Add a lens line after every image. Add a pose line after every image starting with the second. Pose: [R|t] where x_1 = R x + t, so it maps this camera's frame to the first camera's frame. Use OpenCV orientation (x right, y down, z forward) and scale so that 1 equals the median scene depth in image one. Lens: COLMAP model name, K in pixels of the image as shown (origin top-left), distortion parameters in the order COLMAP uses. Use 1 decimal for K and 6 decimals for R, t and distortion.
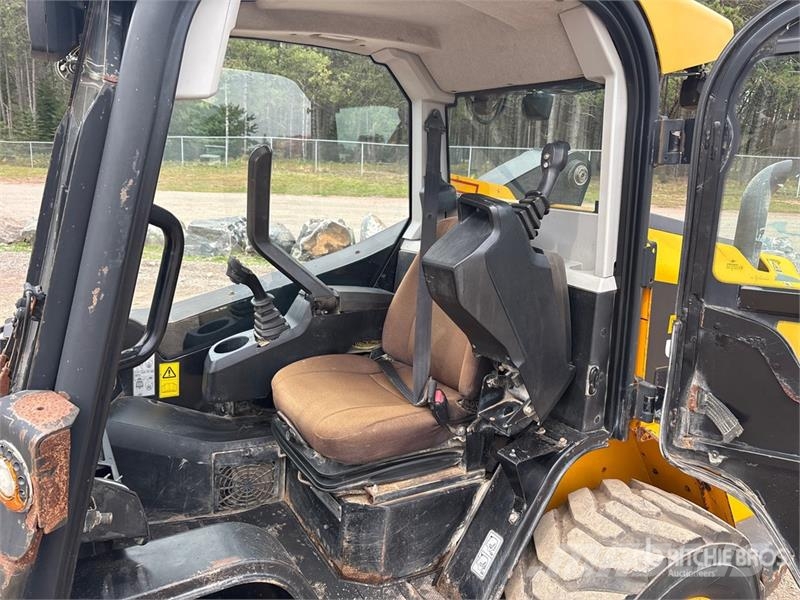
lens RADIAL K [[614.7, 0, 409.7], [0, 614.7, 279.0], [0, 0, 1]] dist [0.001122, -0.000791]
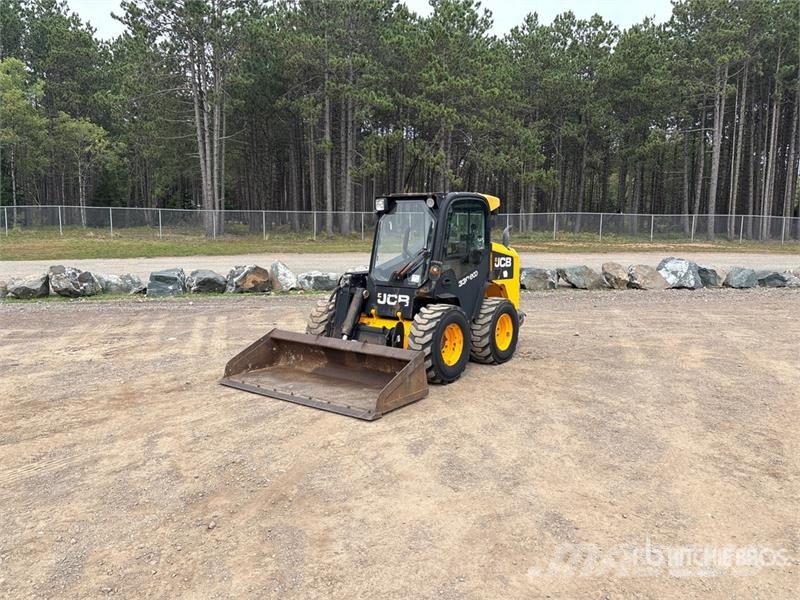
lens RADIAL K [[601.4, 0, 399.5], [0, 601.4, 302.7], [0, 0, 1]] dist [0.032630, -0.036649]
pose [[0.925238, -0.081416, 0.370548, -1.845520], [0.101145, 0.994287, -0.034092, 0.444639], [-0.365656, 0.069023, 0.928187, -2.787377]]
